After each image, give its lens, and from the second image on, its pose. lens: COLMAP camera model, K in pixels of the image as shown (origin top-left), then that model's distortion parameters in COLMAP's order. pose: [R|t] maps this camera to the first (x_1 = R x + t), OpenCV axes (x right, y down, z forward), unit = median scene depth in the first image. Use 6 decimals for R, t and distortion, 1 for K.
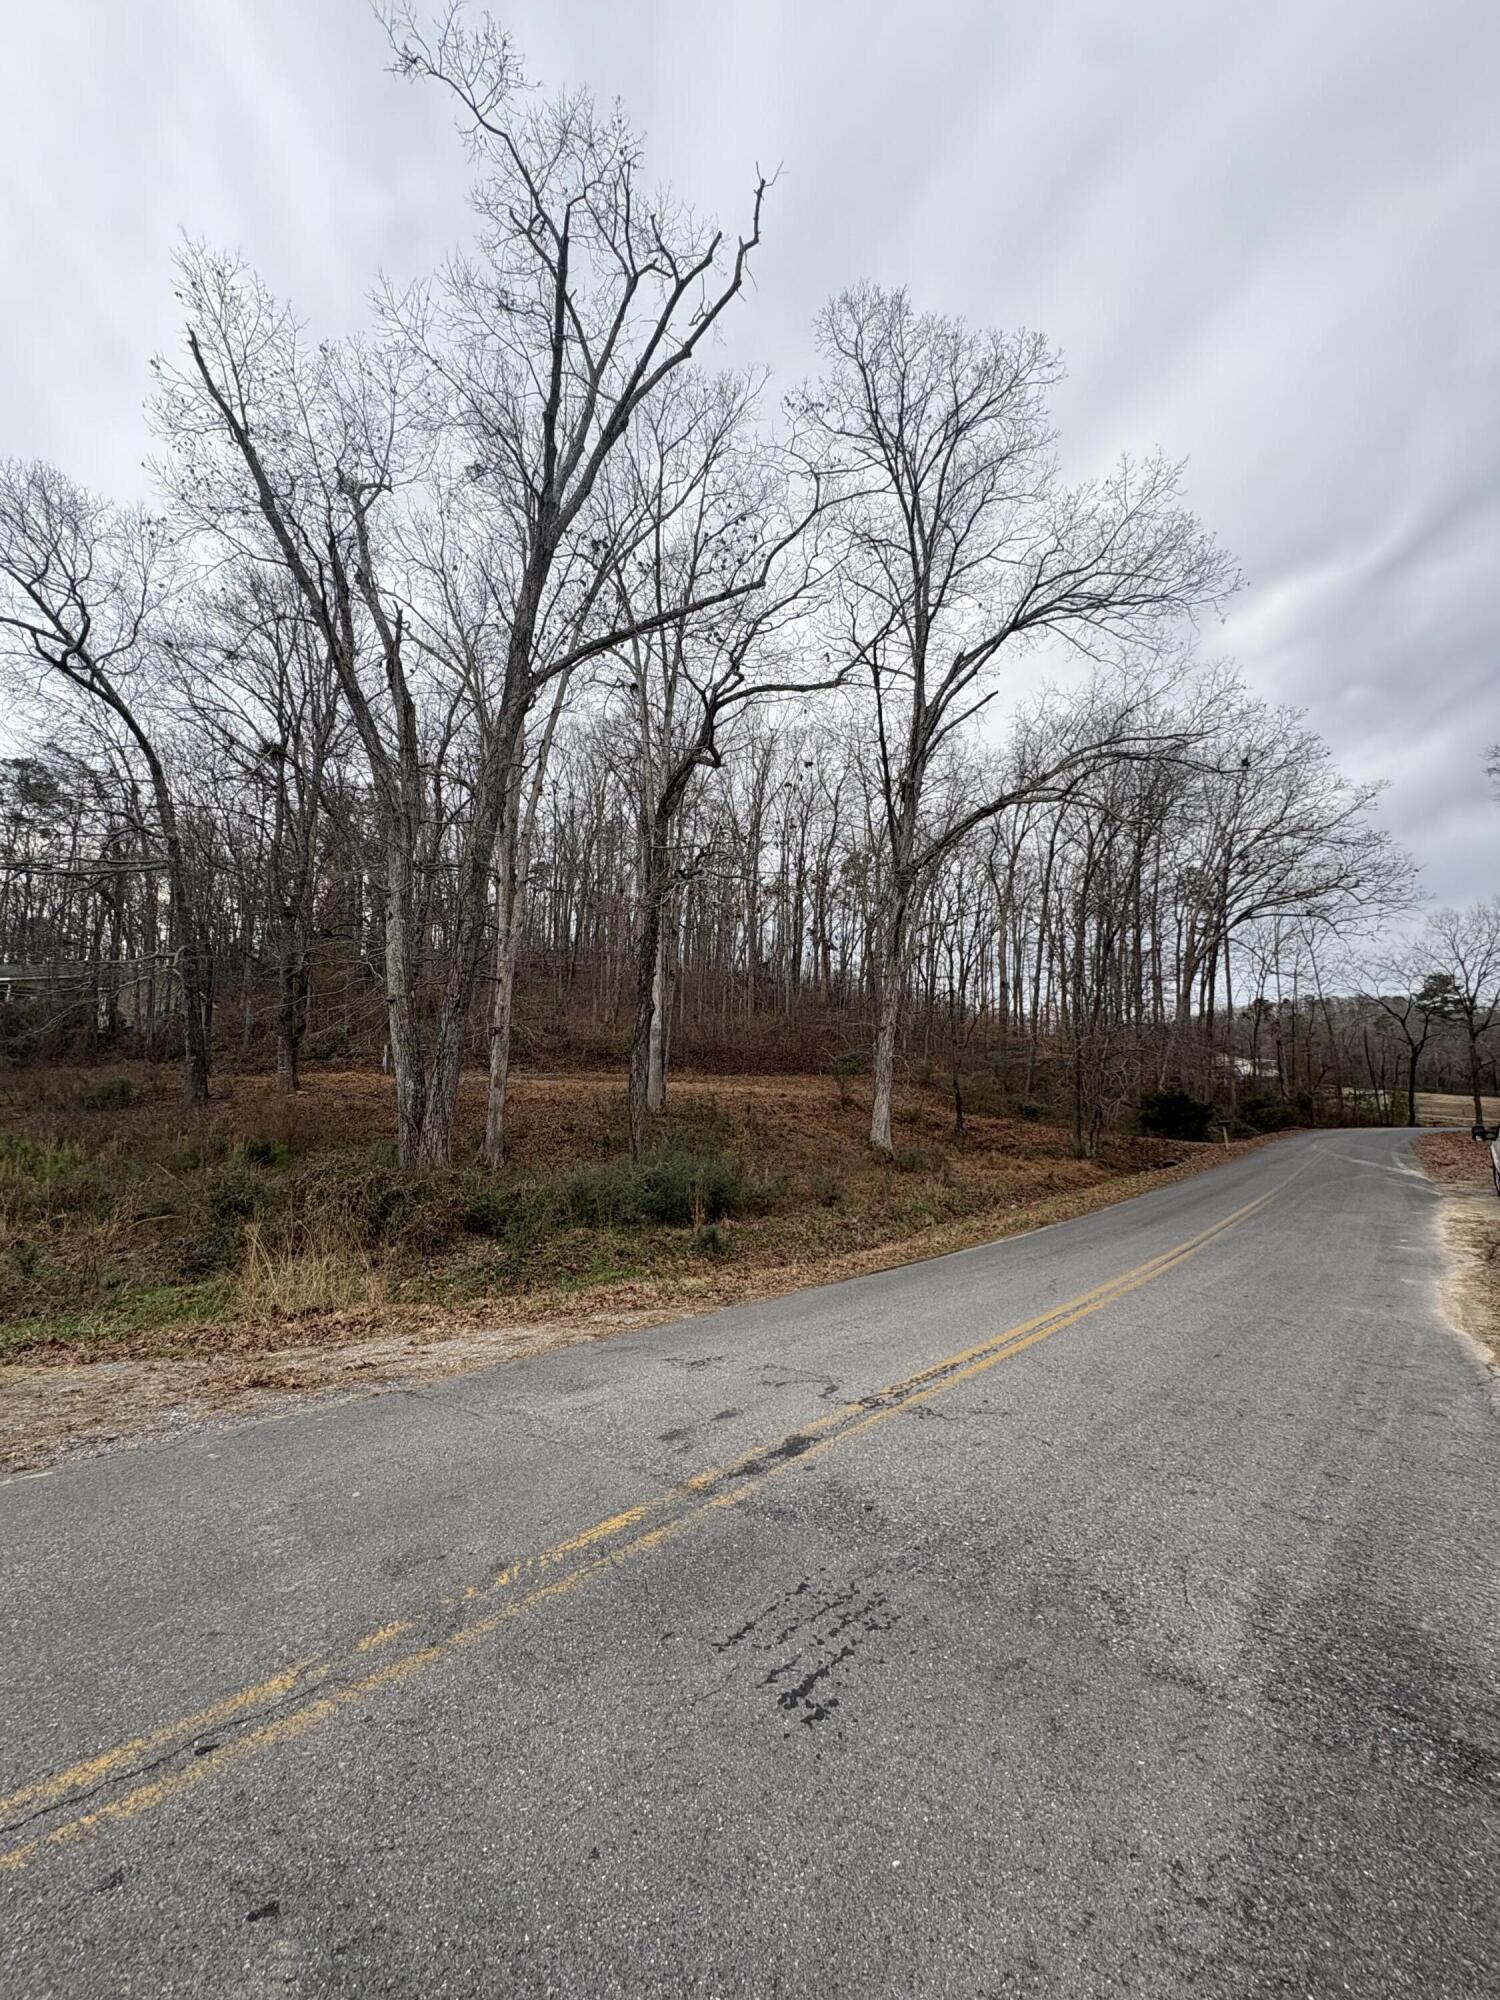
lens RADIAL K [[797.5, 0, 760.9], [0, 797.5, 1003.2], [0, 0, 1]] dist [0.001826, -0.000298]
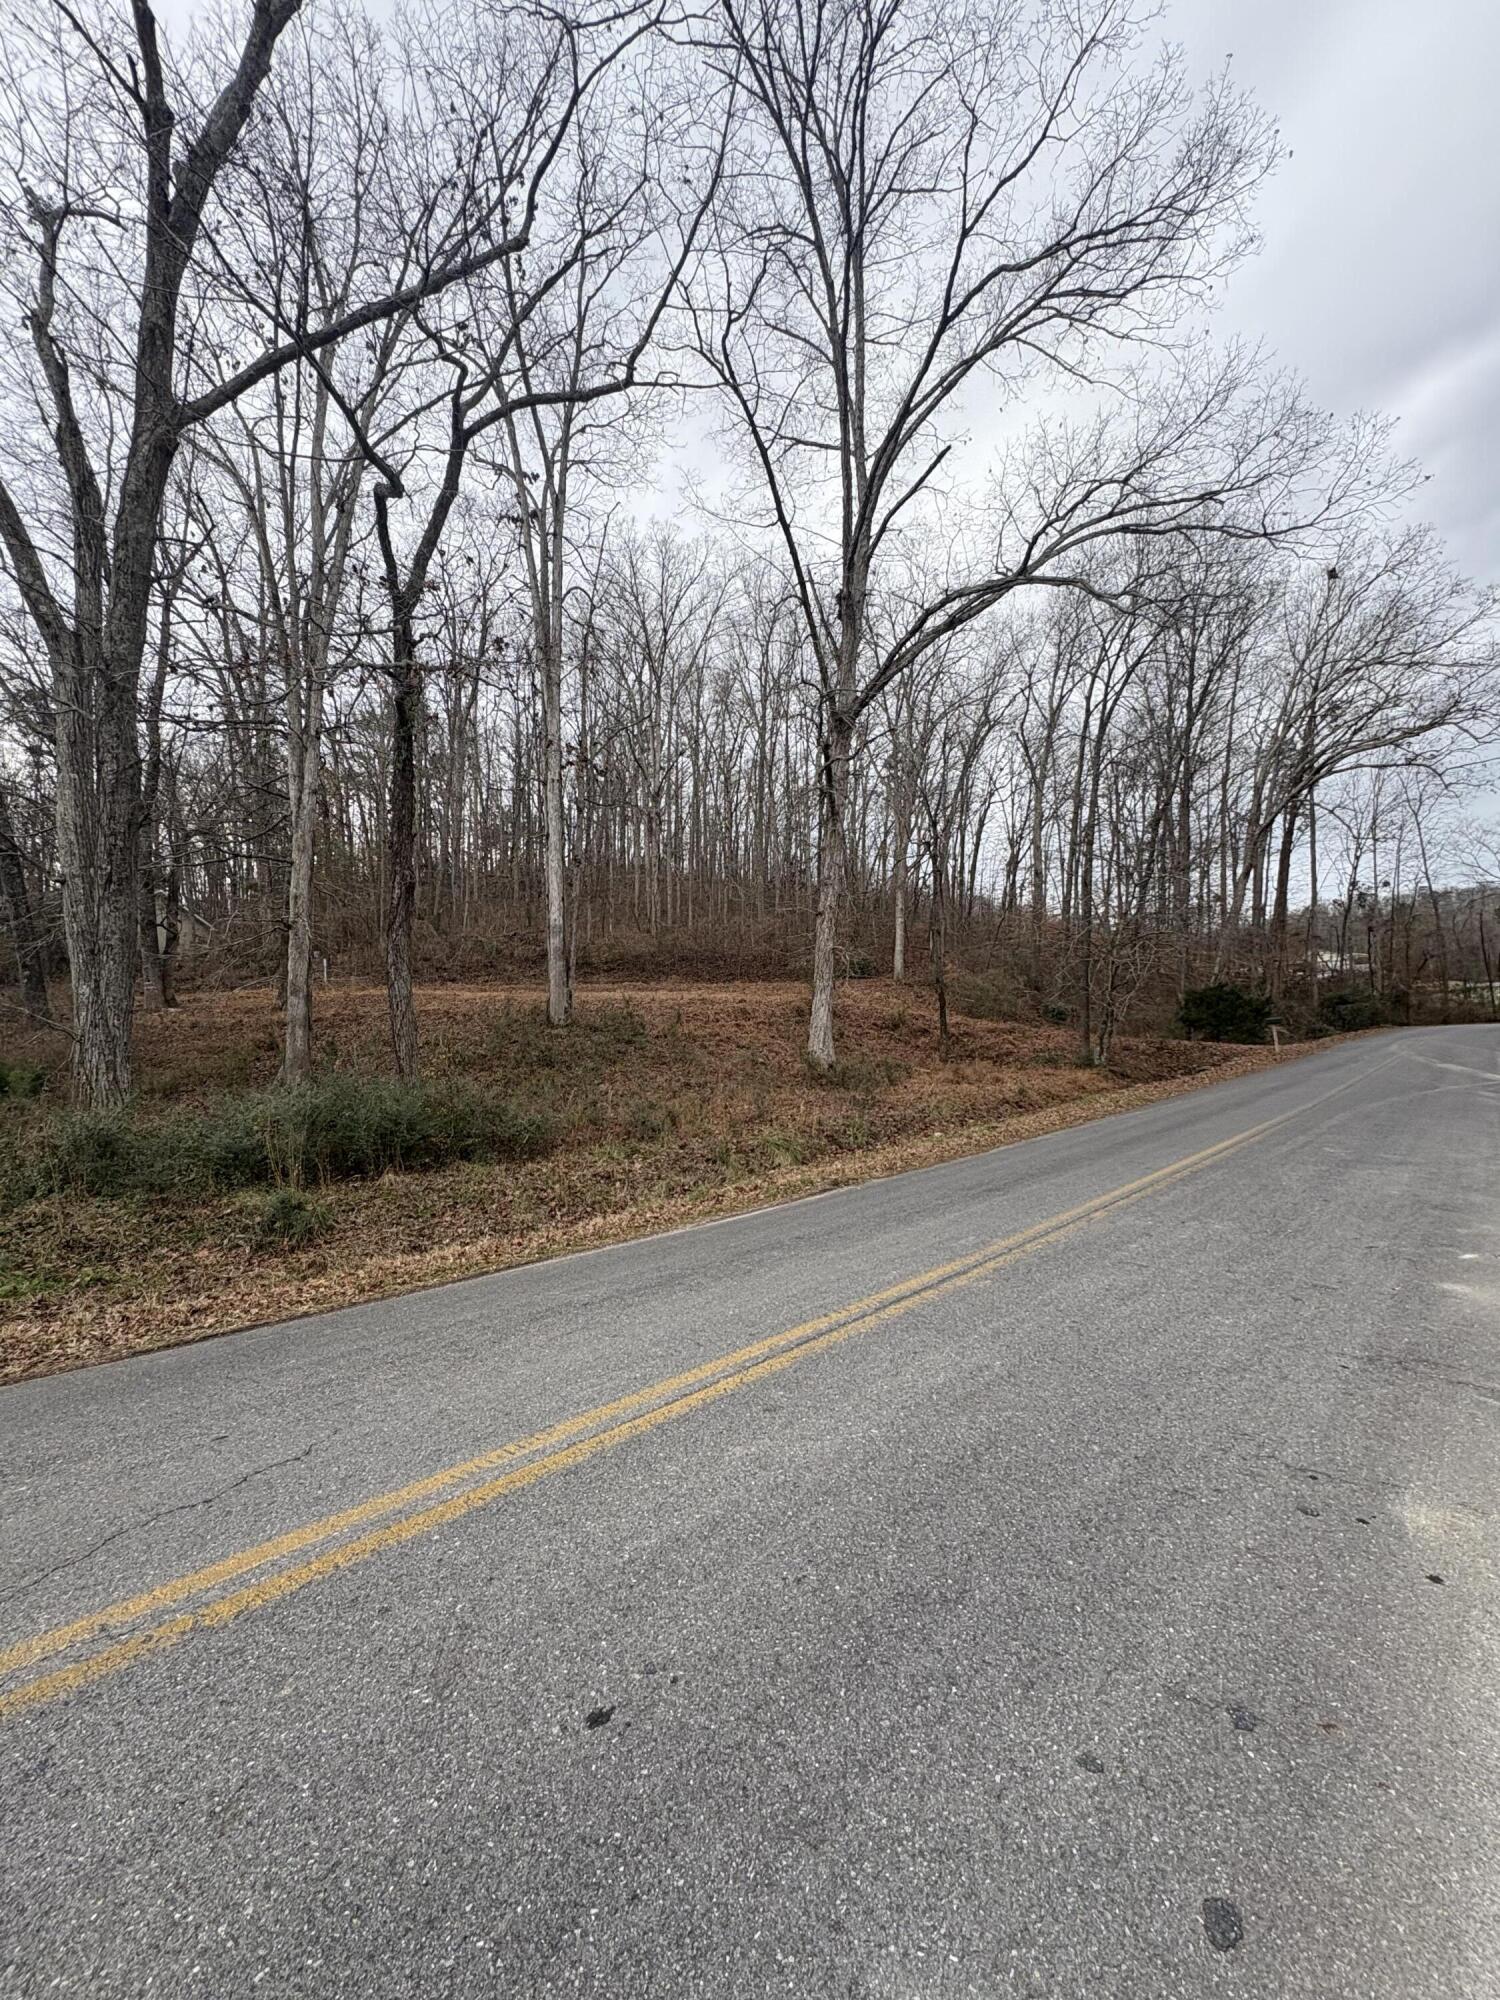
lens RADIAL K [[797.5, 0, 743.5], [0, 797.5, 1000.2], [0, 0, 1]] dist [0.001826, -0.000298]
pose [[0.994652, -0.025667, -0.100042, 0.128896], [0.036039, 0.993998, 0.103289, 0.027051], [0.096790, -0.106342, 0.989607, 0.152655]]
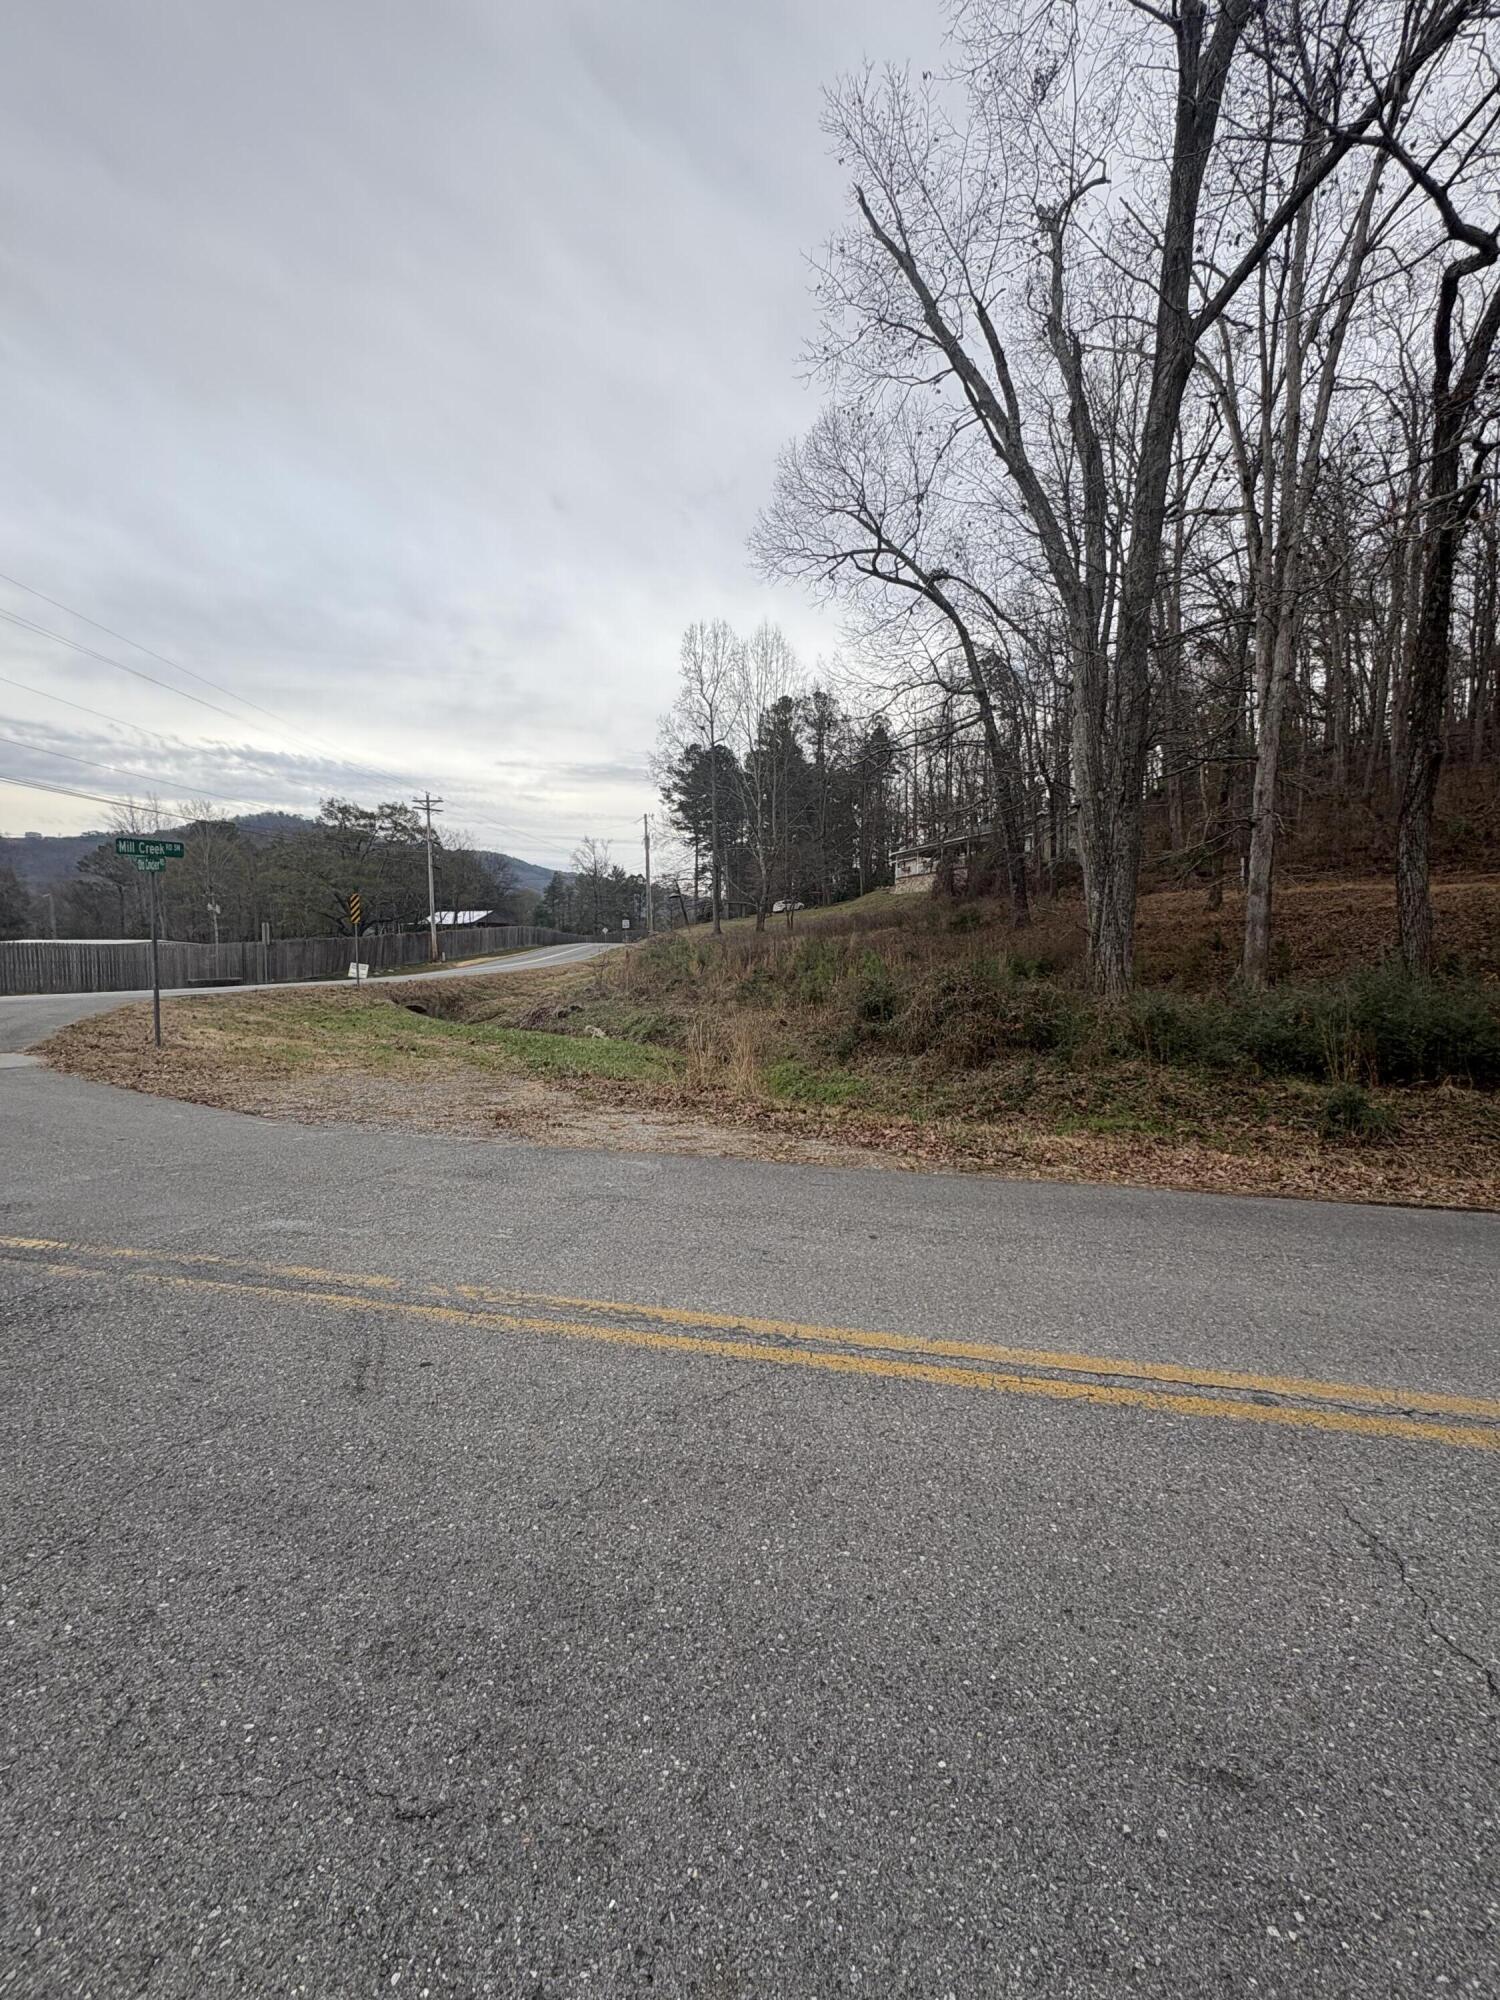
lens RADIAL K [[797.5, 0, 755.3], [0, 797.5, 995.0], [0, 0, 1]] dist [0.001826, -0.000298]
pose [[0.461424, 0.050236, -0.885756, 0.097854], [0.133642, 0.983067, 0.125375, 0.023244], [0.877056, -0.176225, 0.446897, 0.113058]]
